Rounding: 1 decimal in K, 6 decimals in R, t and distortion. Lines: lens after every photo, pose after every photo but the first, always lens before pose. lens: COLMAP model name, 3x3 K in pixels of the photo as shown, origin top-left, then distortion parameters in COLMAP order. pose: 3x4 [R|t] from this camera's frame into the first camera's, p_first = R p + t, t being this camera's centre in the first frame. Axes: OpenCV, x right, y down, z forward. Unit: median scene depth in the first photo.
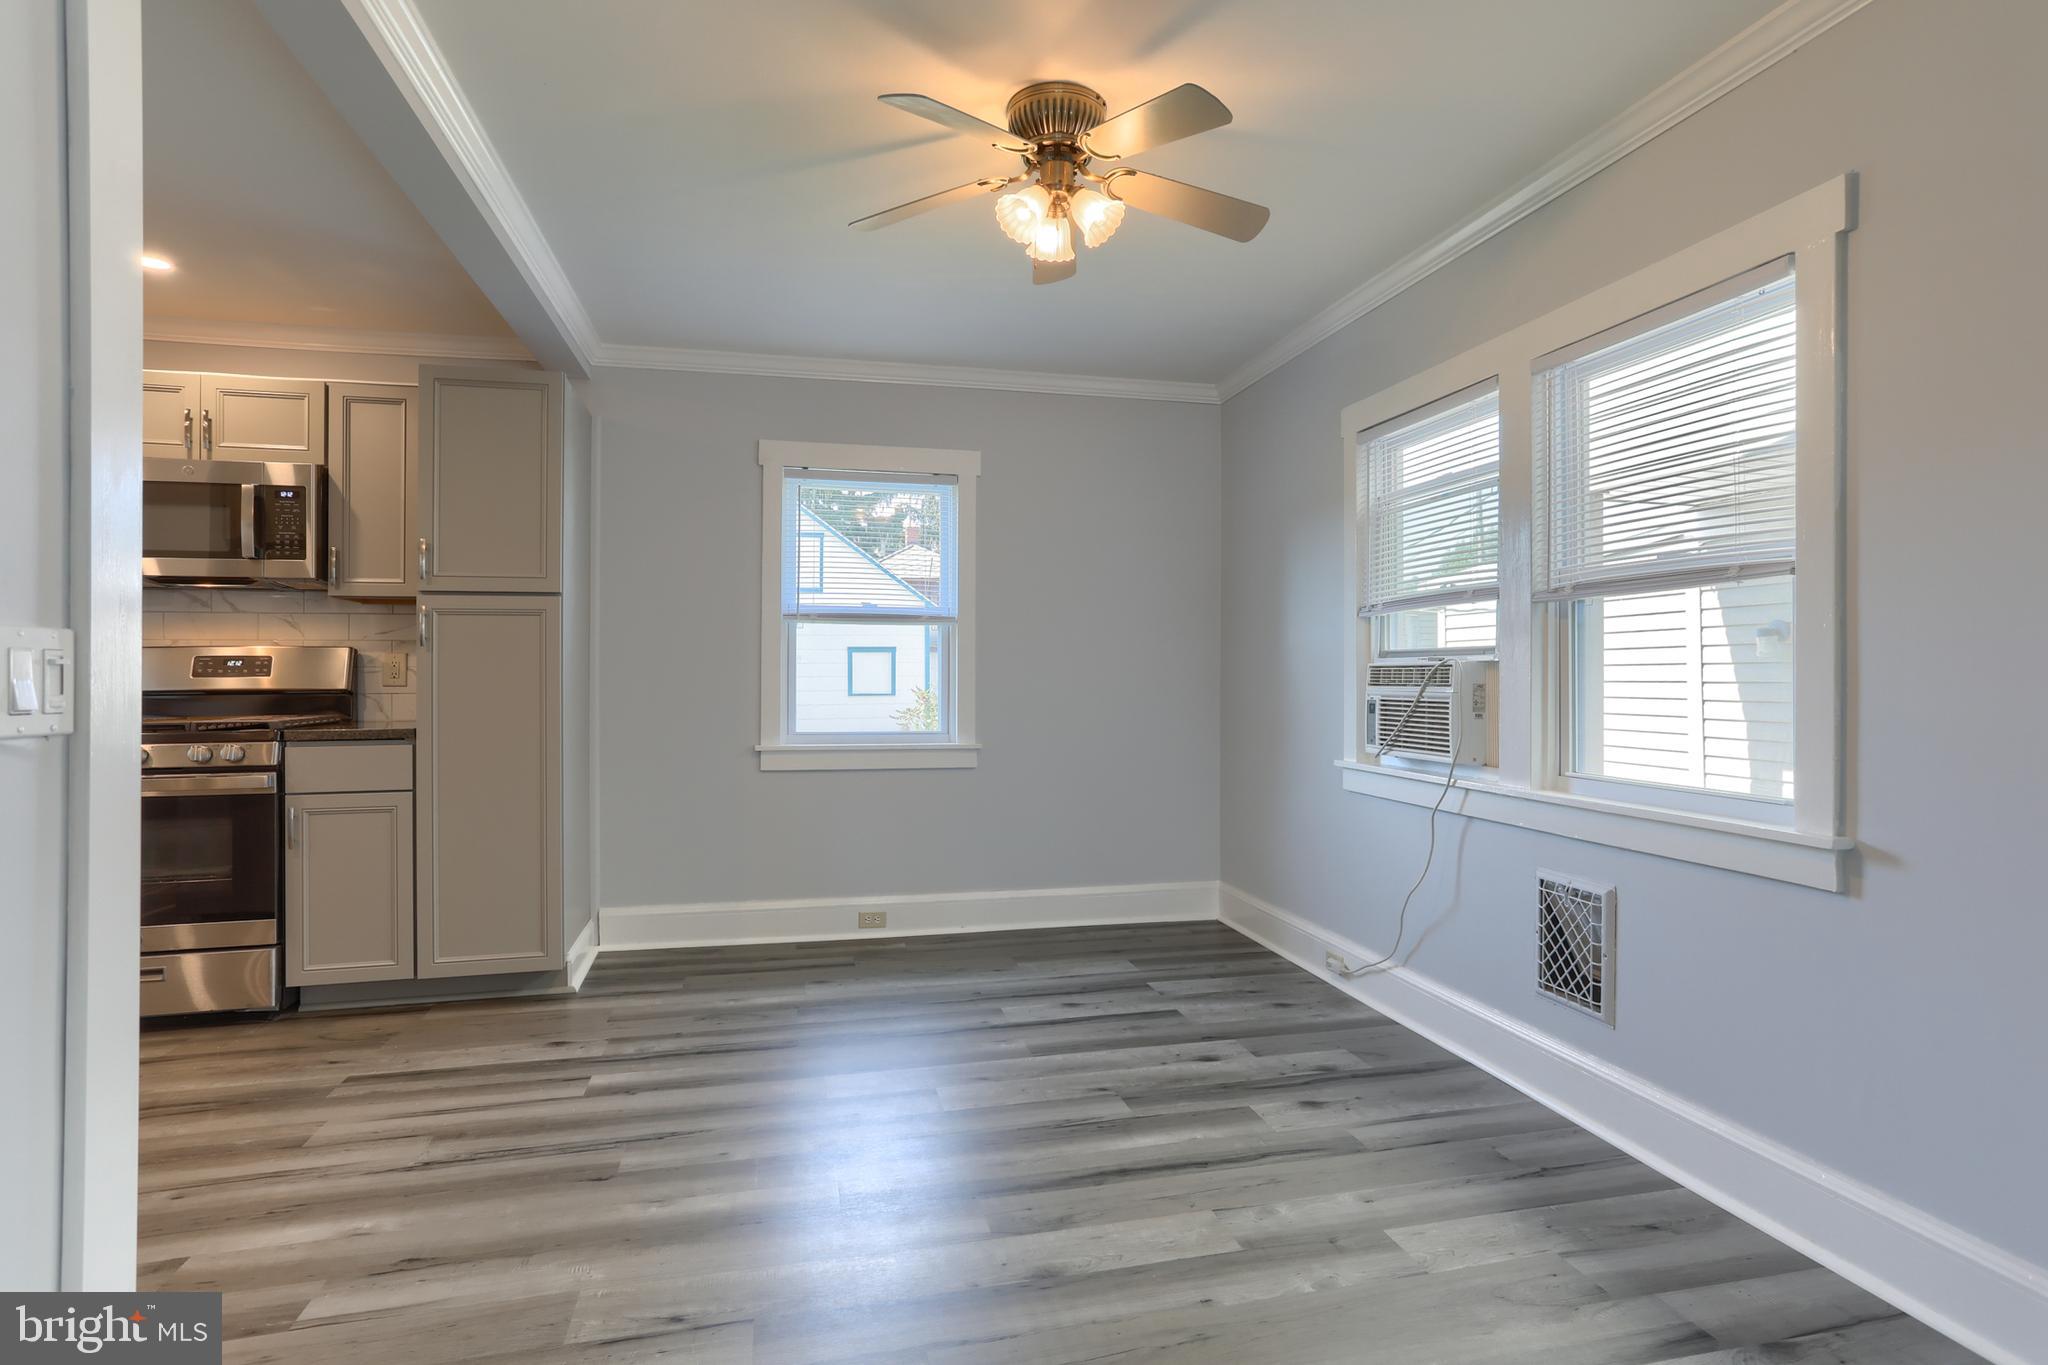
lens RADIAL K [[1025.5, 0, 1022.2], [0, 1025.5, 667.5], [0, 0, 1]] dist [-0.050366, 0.034987]
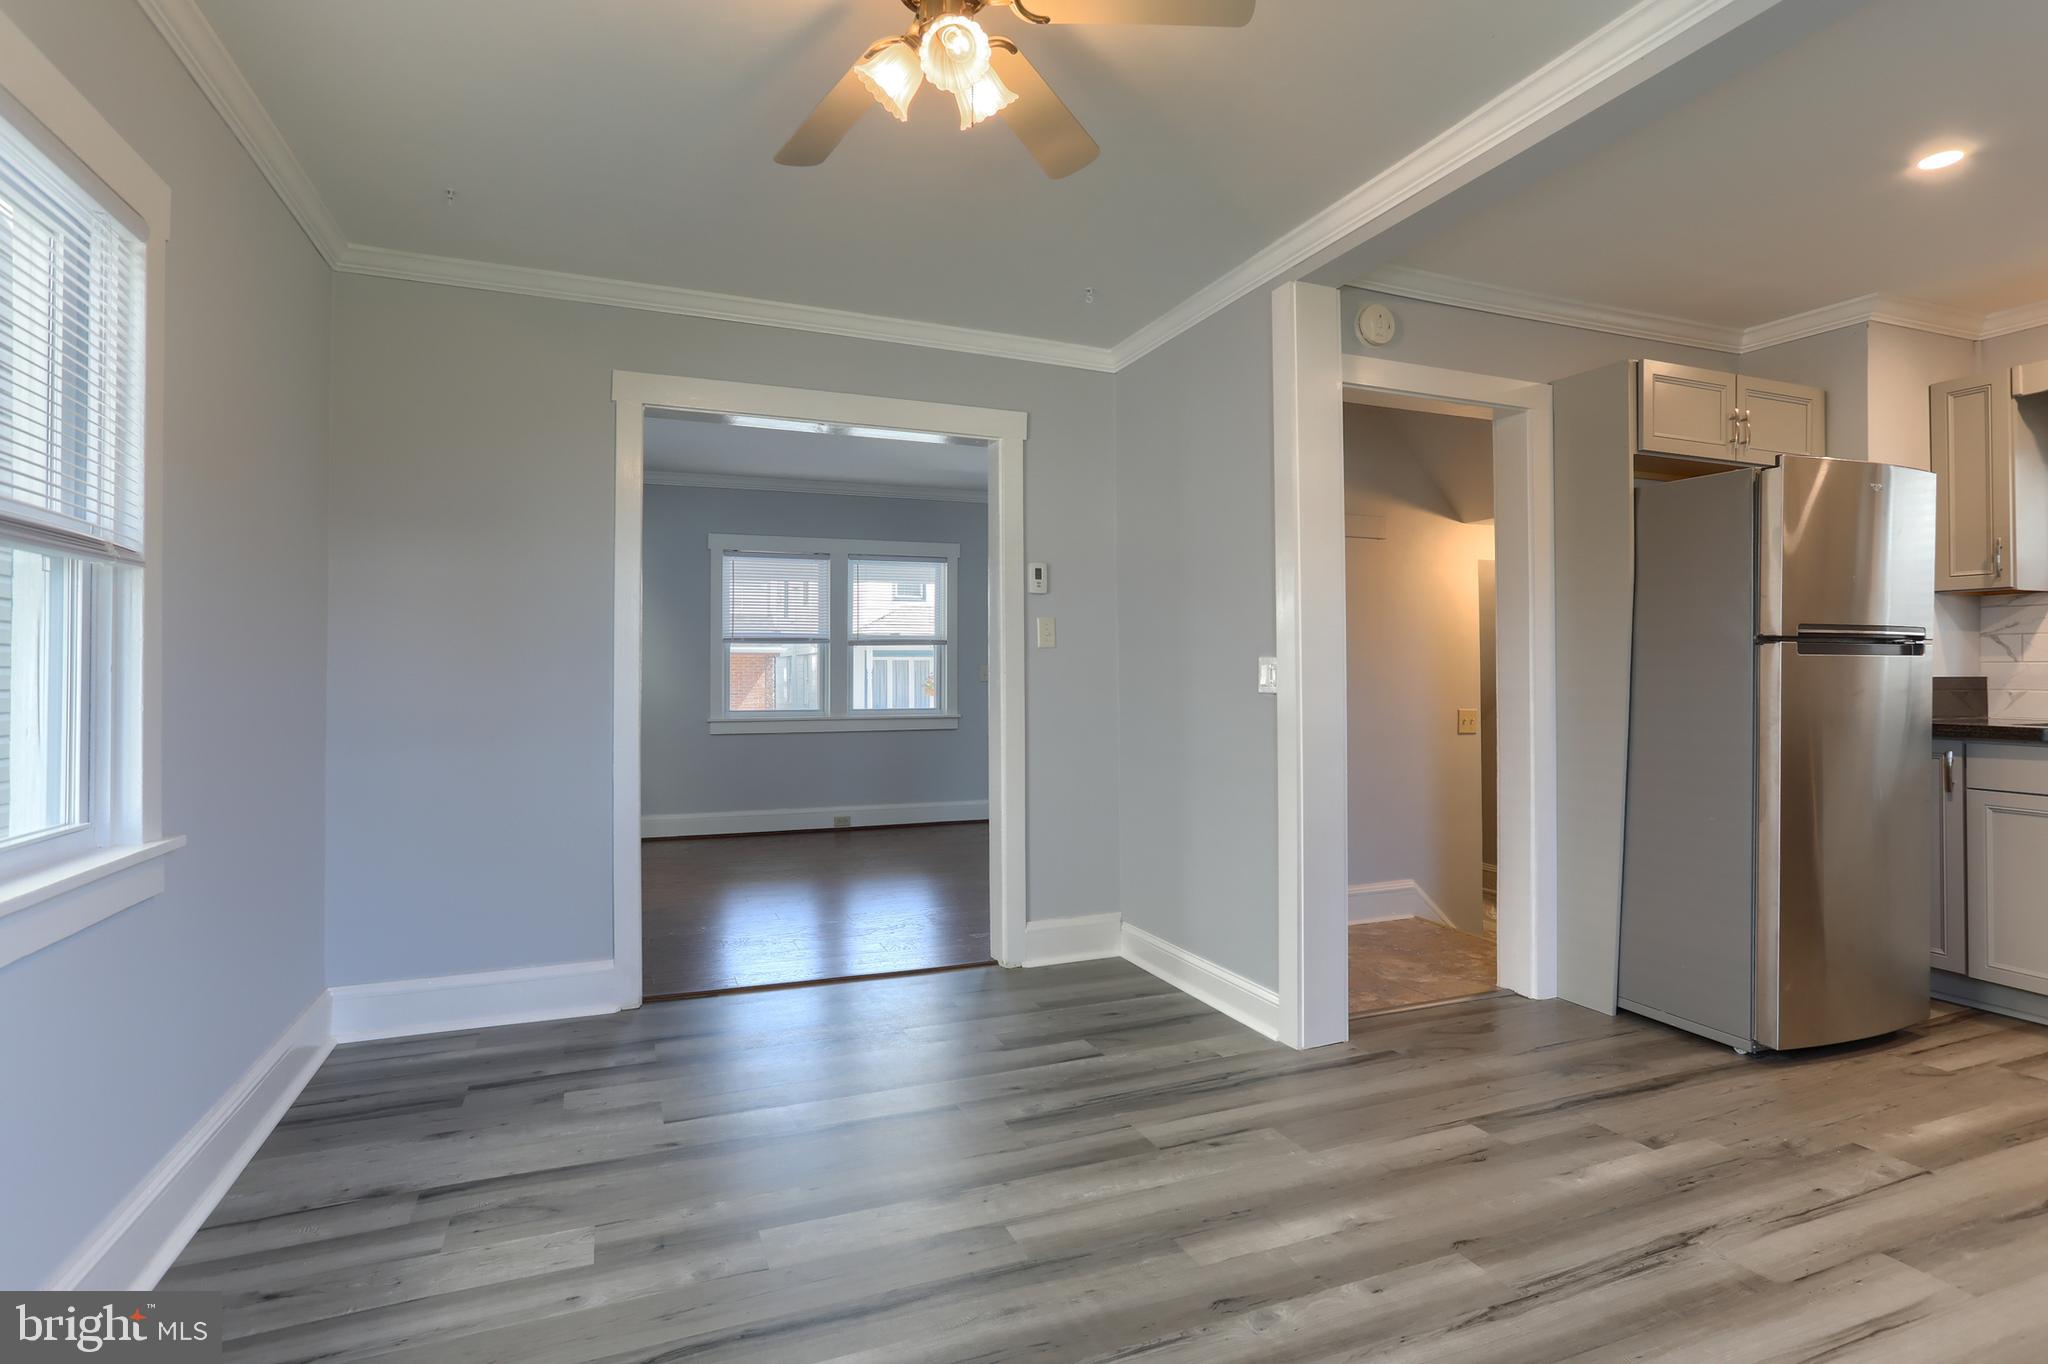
lens RADIAL K [[1030.6, 0, 1030.5], [0, 1030.6, 659.4], [0, 0, 1]] dist [-0.052560, 0.032208]
pose [[-0.988427, 0.001914, -0.151684, 0.060091], [0.004948, 0.999795, -0.019632, 0.008291], [0.151616, -0.020156, -0.988234, 1.254376]]
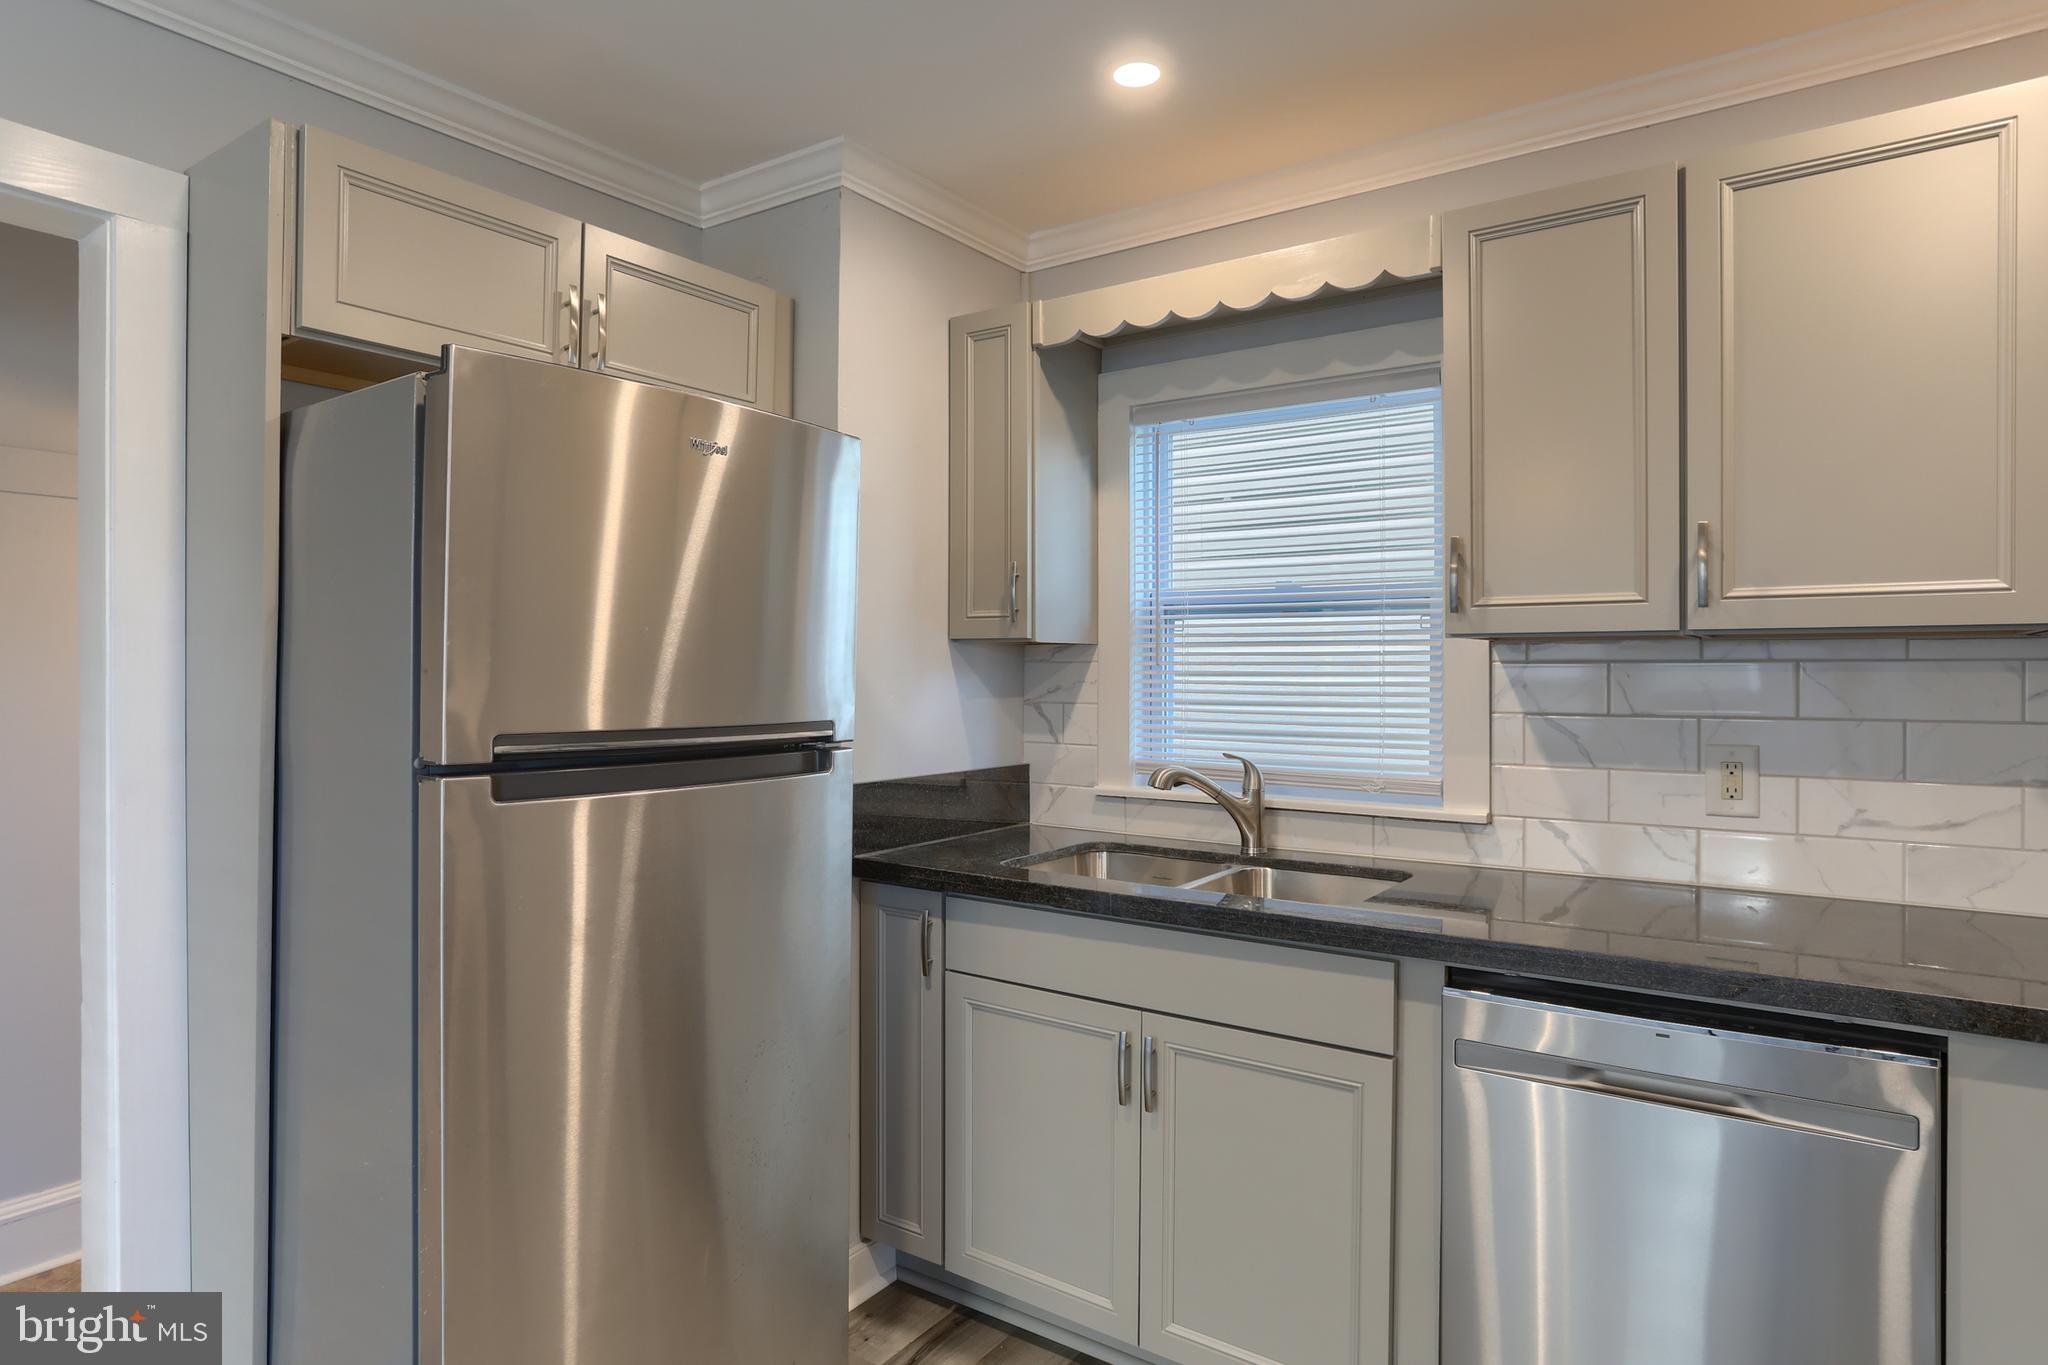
lens RADIAL K [[1149.2, 0, 1023.2], [0, 1149.2, 674.7], [0, 0, 1]] dist [-0.054708, 0.036106]
pose [[-0.748681, 0.002551, -0.662926, -0.600492], [0.003705, 0.999993, -0.000336, -0.059038], [0.662920, -0.002708, -0.748685, 0.948680]]
